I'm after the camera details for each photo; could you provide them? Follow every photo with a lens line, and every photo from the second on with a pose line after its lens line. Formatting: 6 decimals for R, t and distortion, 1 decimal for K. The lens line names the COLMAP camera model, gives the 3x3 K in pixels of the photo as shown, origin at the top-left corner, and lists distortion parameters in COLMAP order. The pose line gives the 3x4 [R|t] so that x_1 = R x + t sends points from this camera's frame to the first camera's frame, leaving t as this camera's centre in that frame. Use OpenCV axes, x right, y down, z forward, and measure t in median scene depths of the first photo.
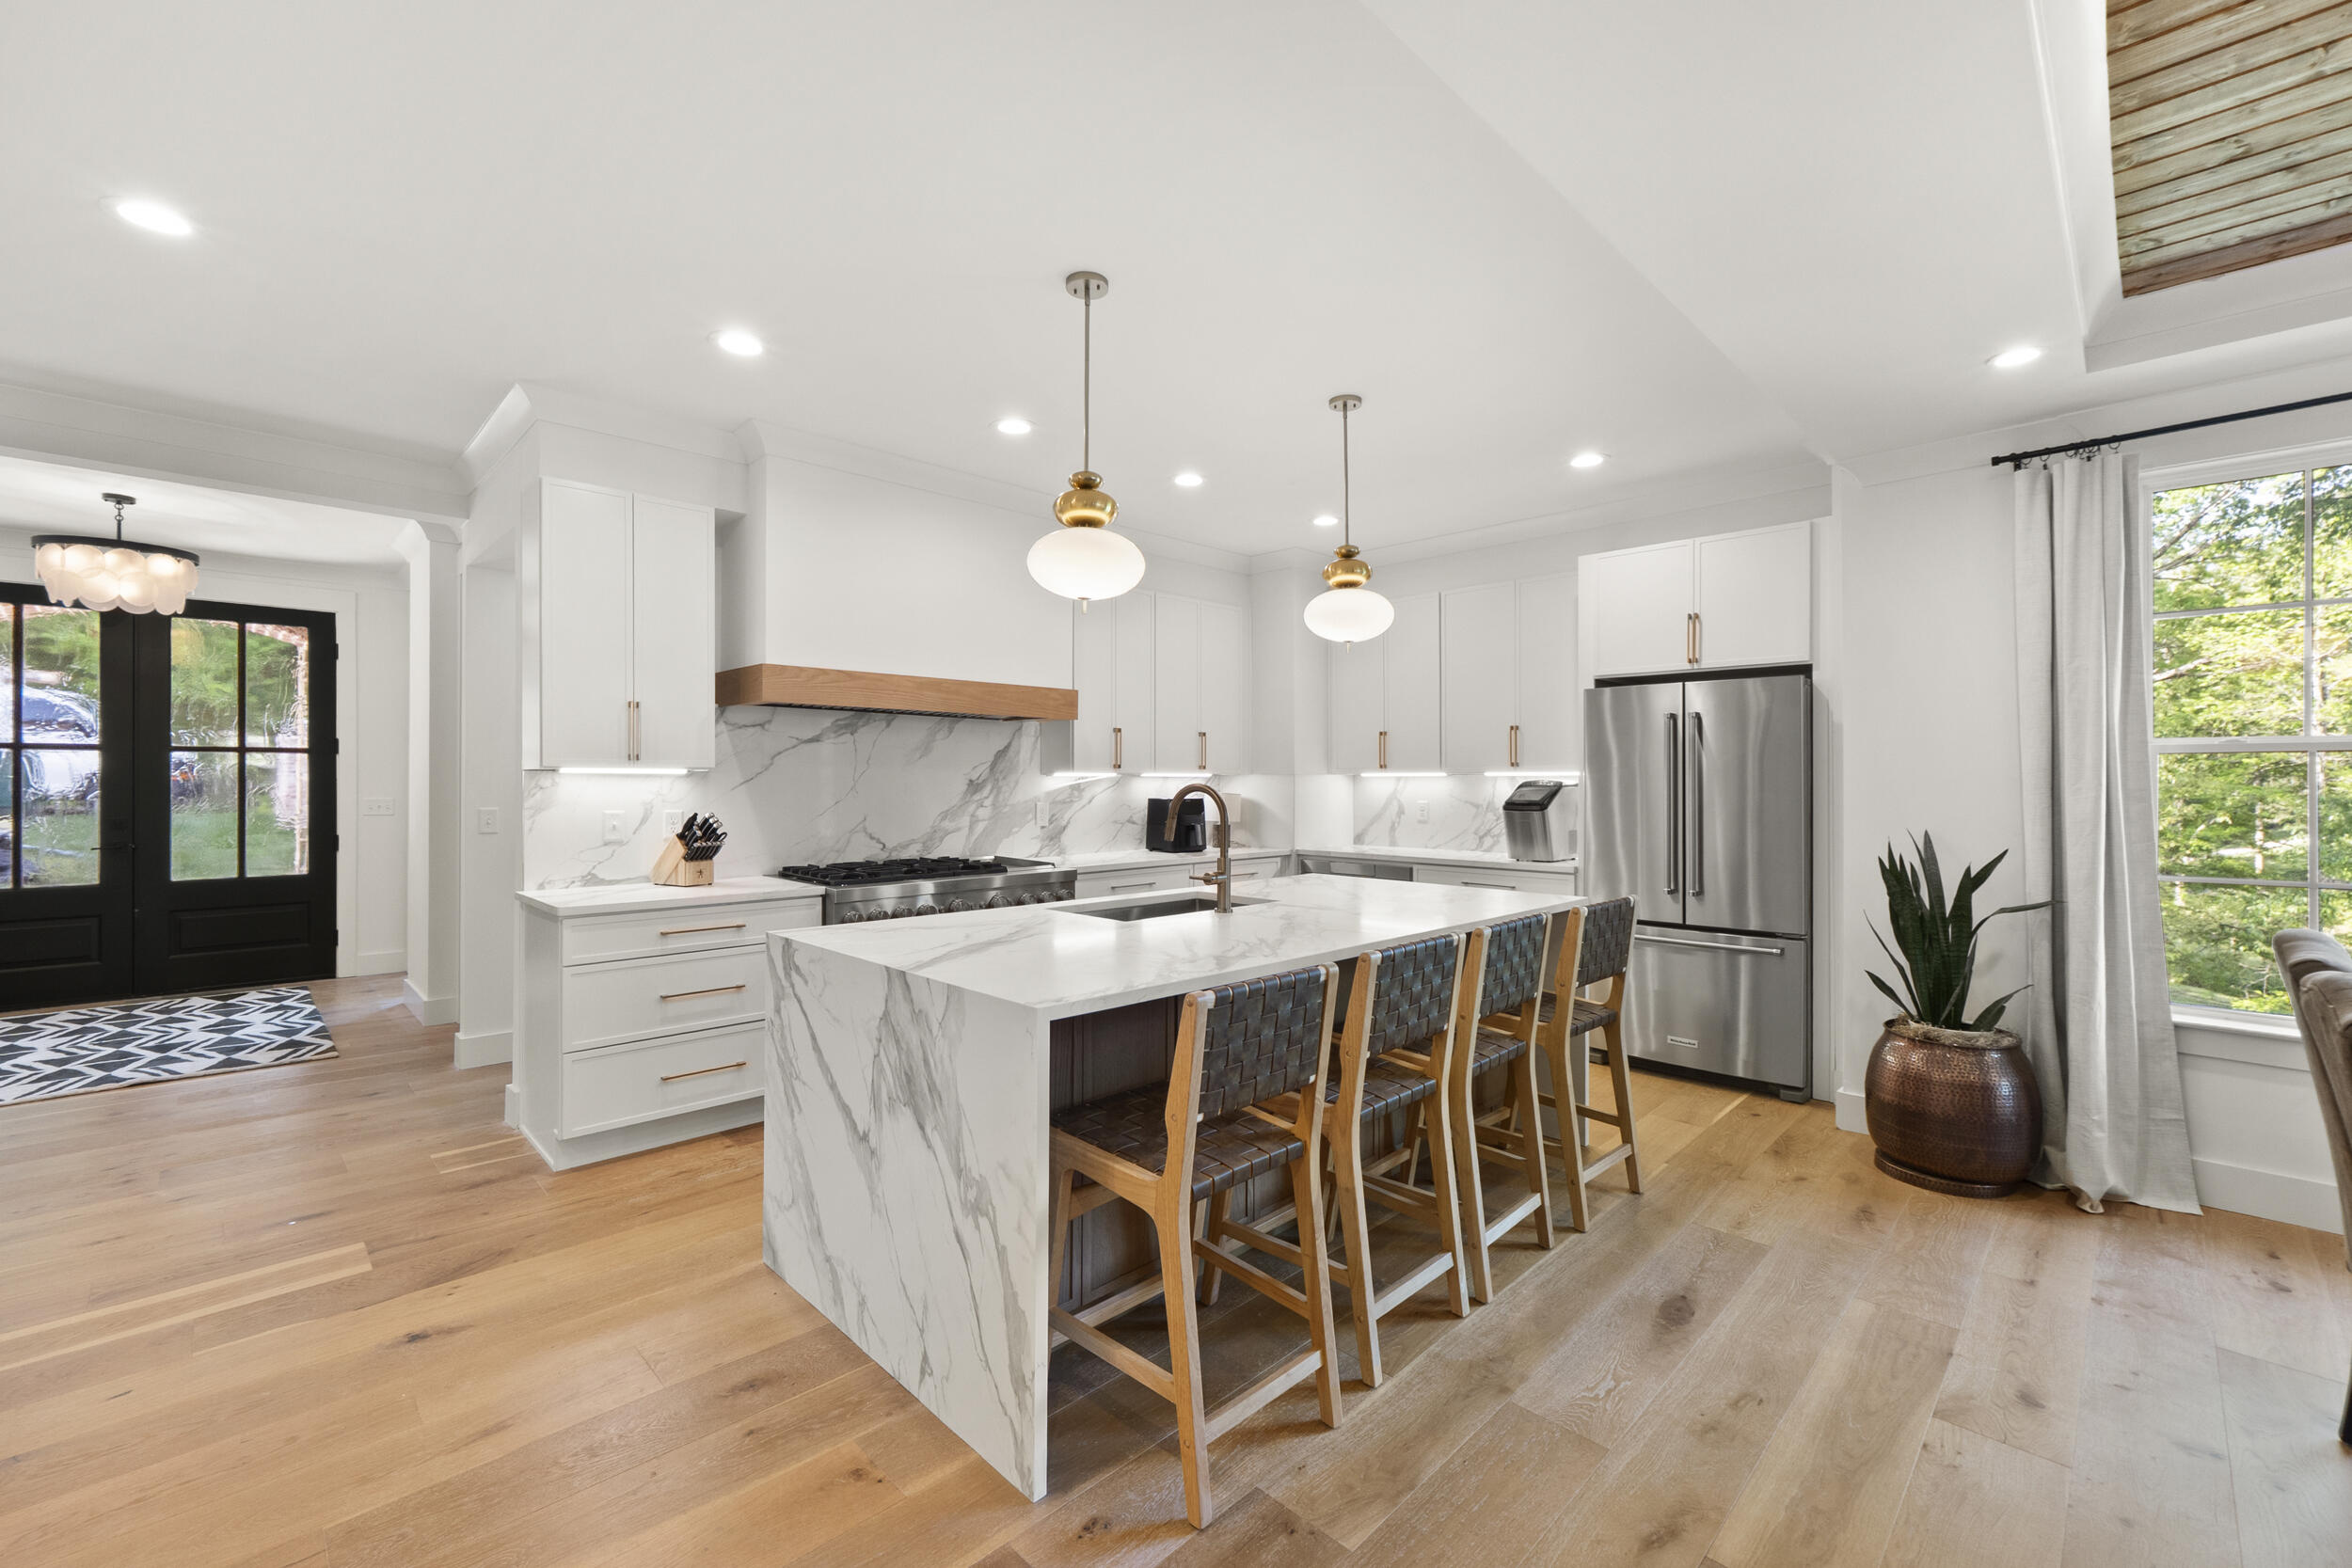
lens RADIAL K [[964.9, 0, 1165.5], [0, 964.9, 775.4], [0, 0, 1]] dist [-0.006918, 0.001344]
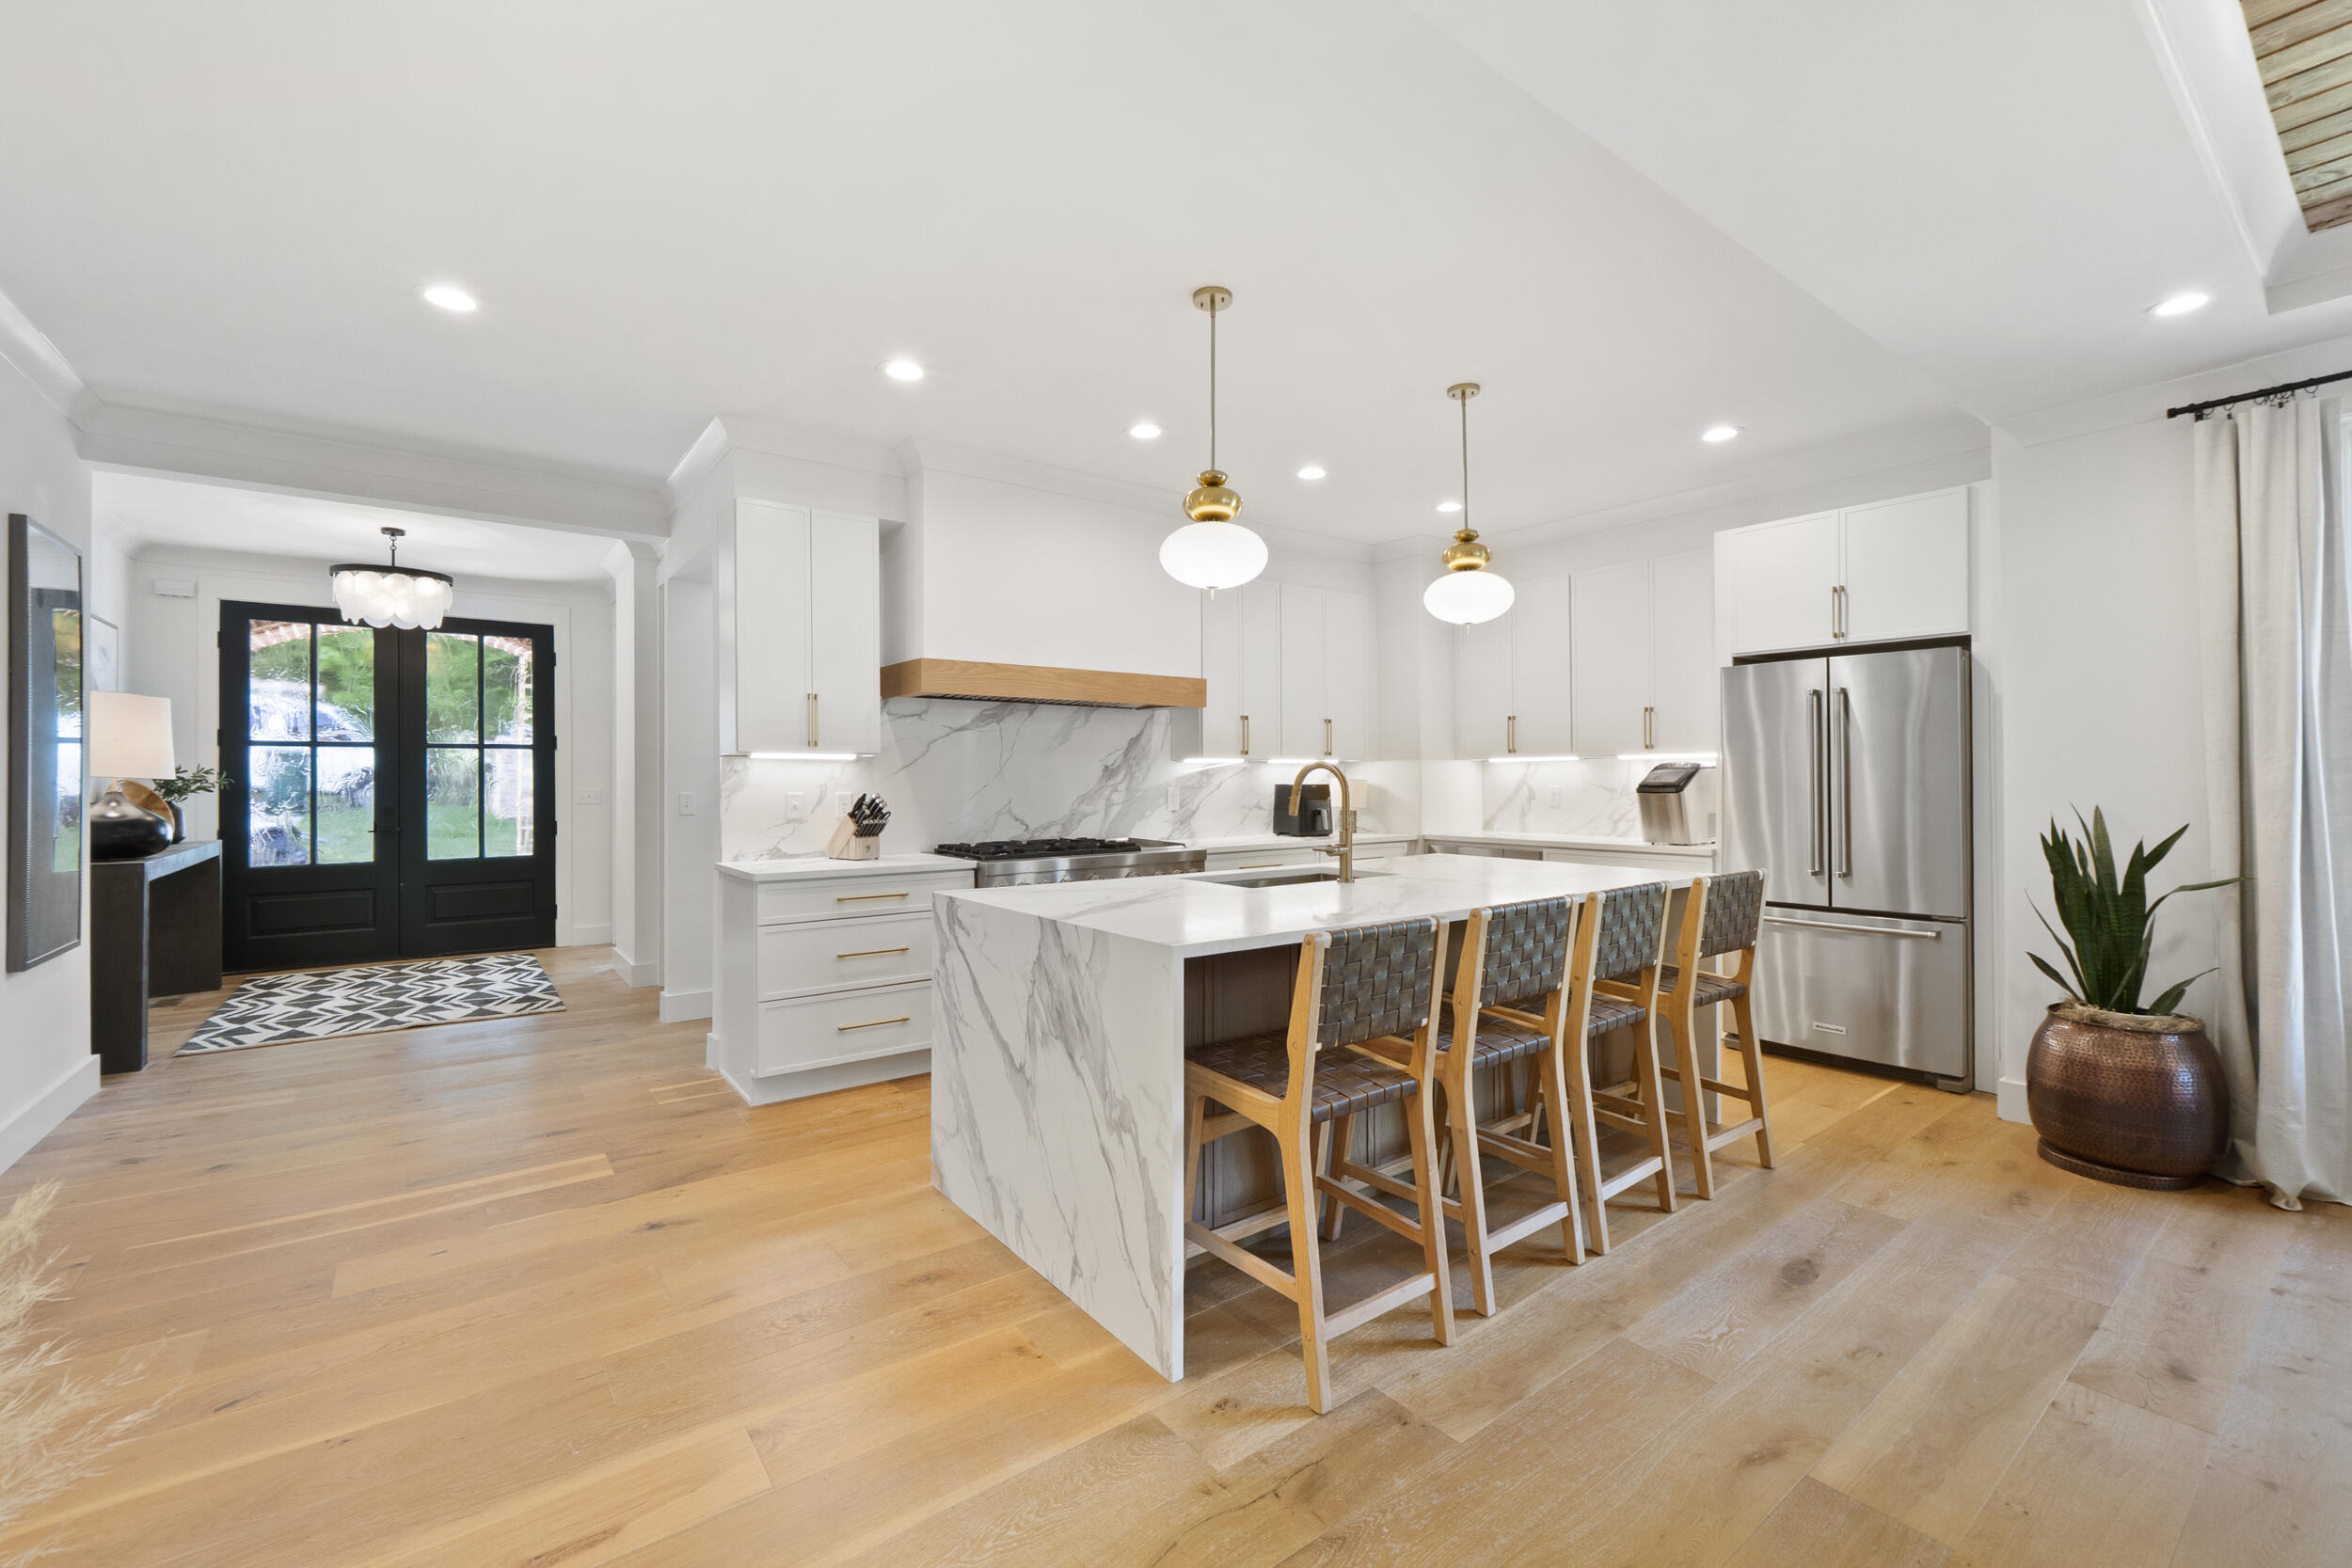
lens RADIAL K [[964.9, 0, 1164.4], [0, 964.9, 773.5], [0, 0, 1]] dist [-0.006918, 0.001344]
pose [[0.990983, -0.005964, -0.133858, 0.005817], [0.006169, 0.999980, 0.001117, 0.020912], [0.133849, -0.001933, 0.991000, -0.070655]]
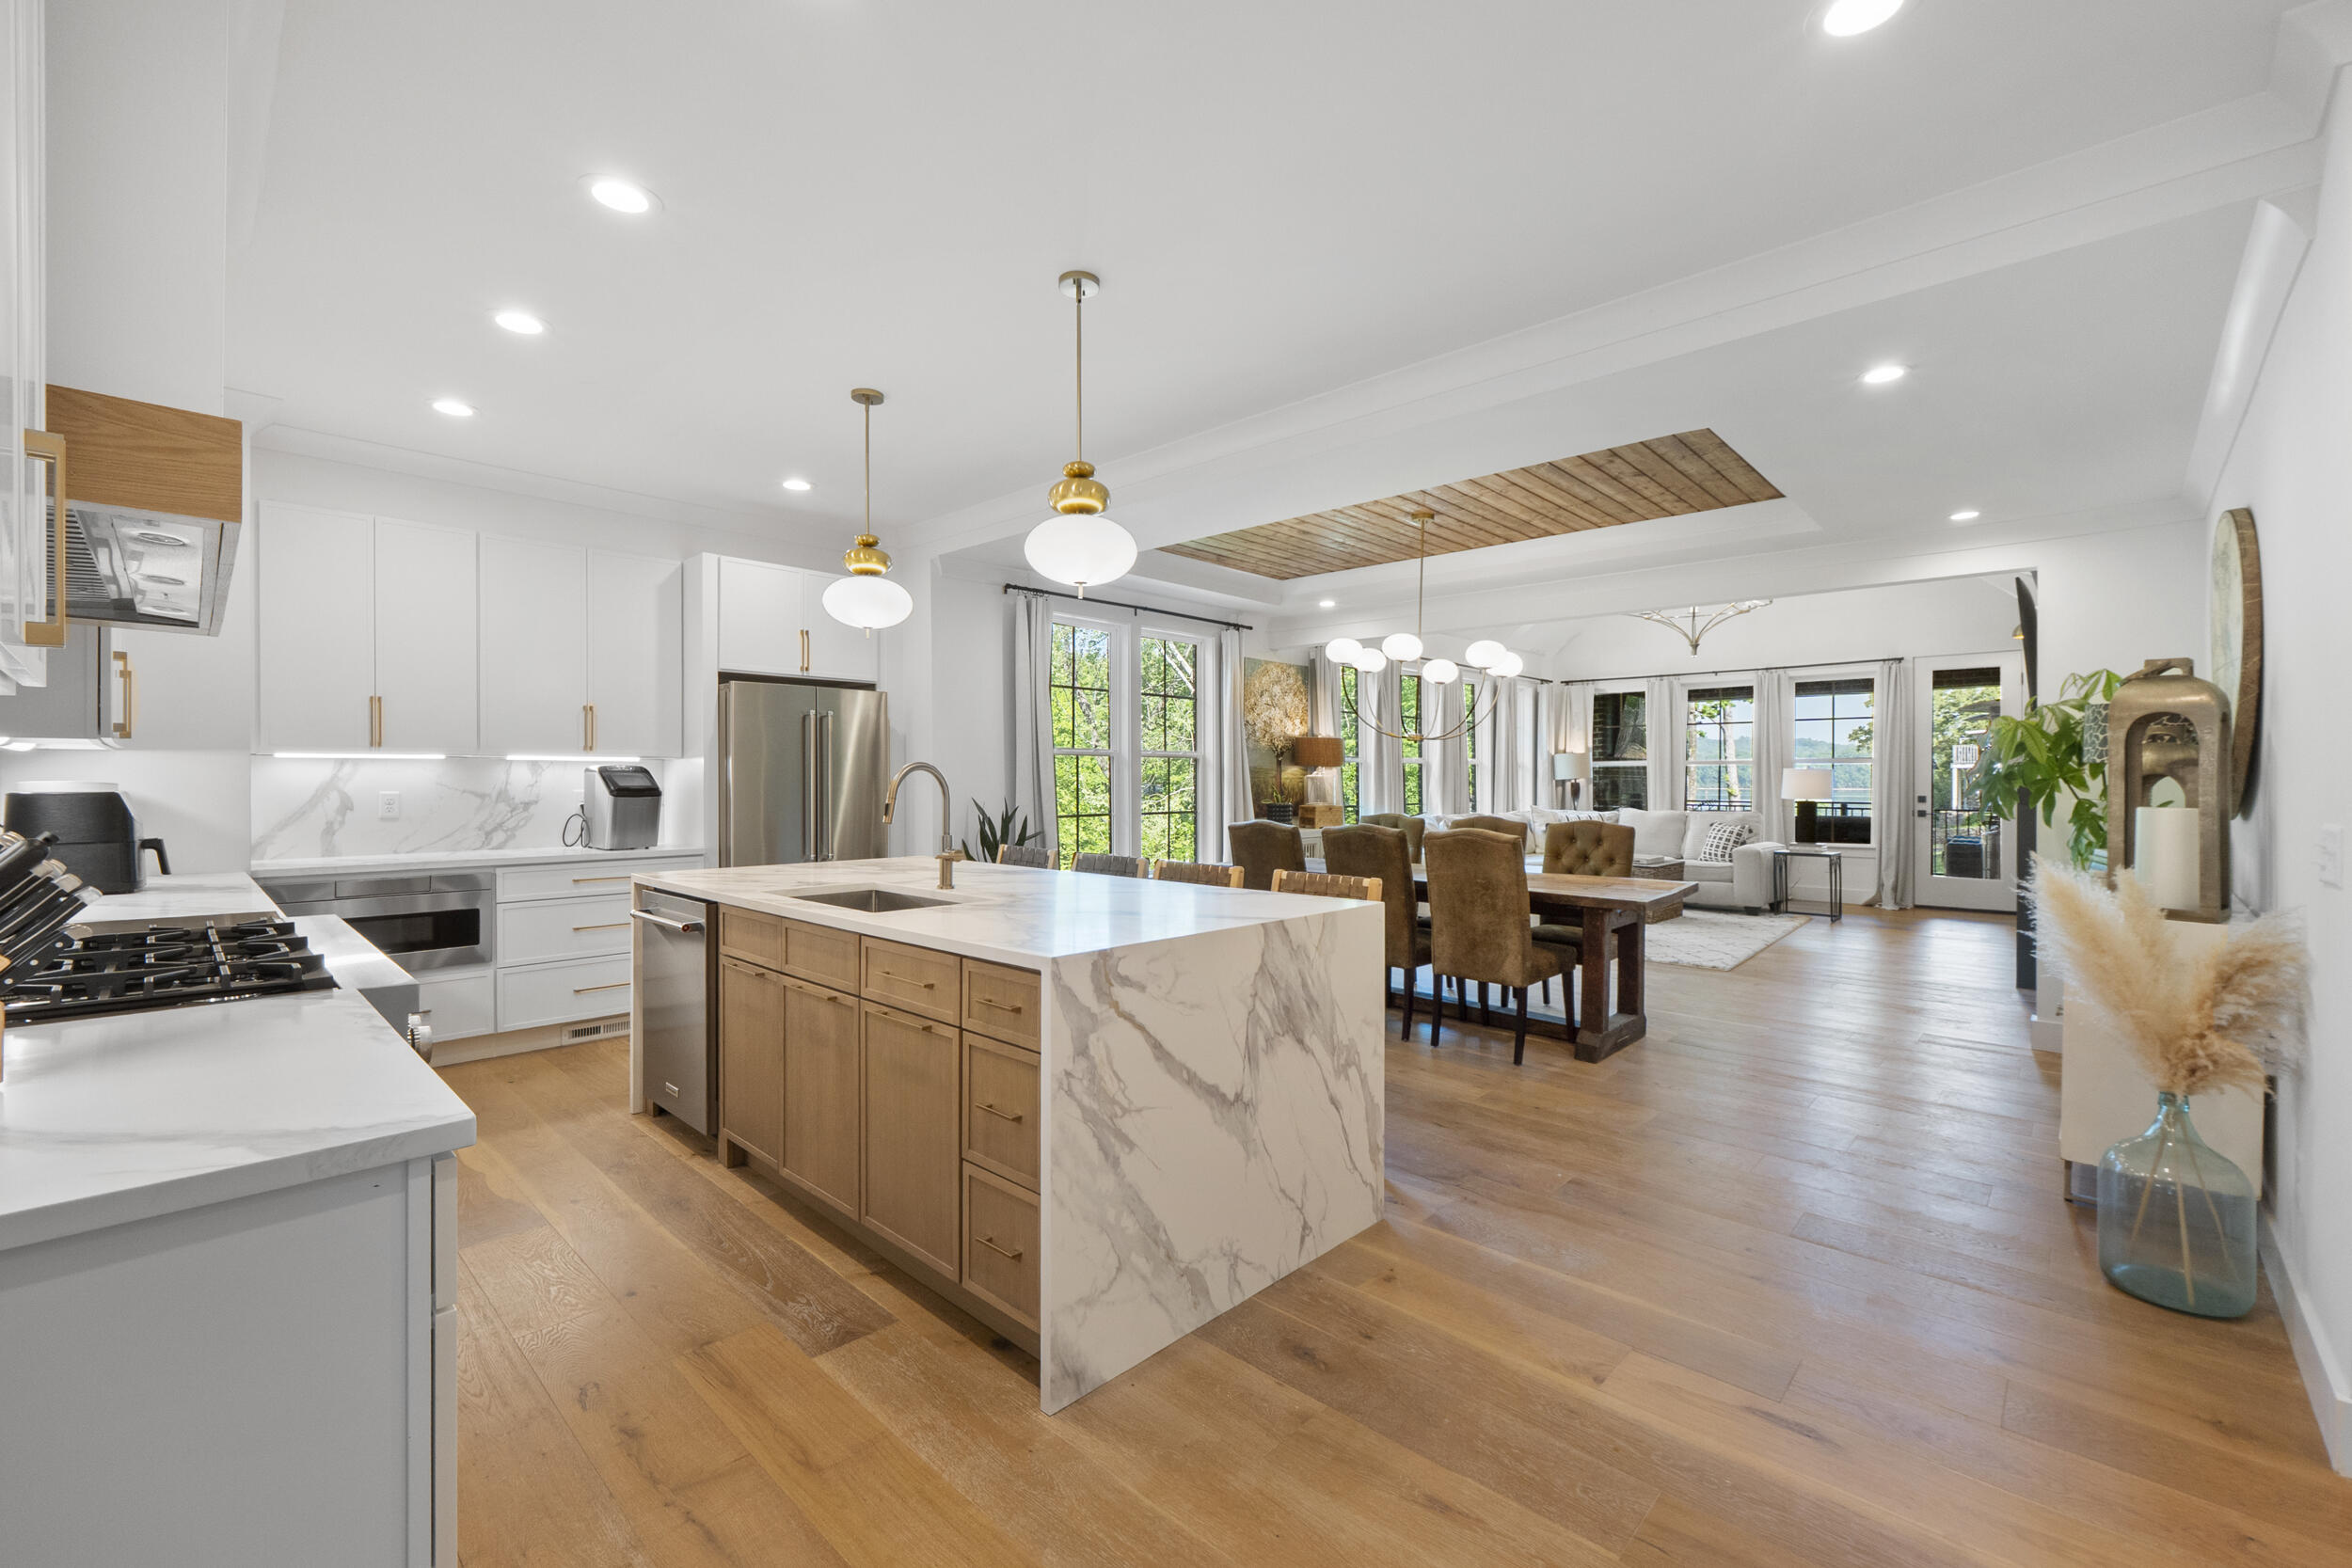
lens RADIAL K [[964.9, 0, 1177.4], [0, 964.9, 776.2], [0, 0, 1]] dist [-0.006918, 0.001344]
pose [[-0.021063, 0.001001, 0.999778, -0.970974], [-0.007594, 0.999970, -0.001161, 0.021507], [-0.999749, -0.007617, -0.021055, 0.783370]]
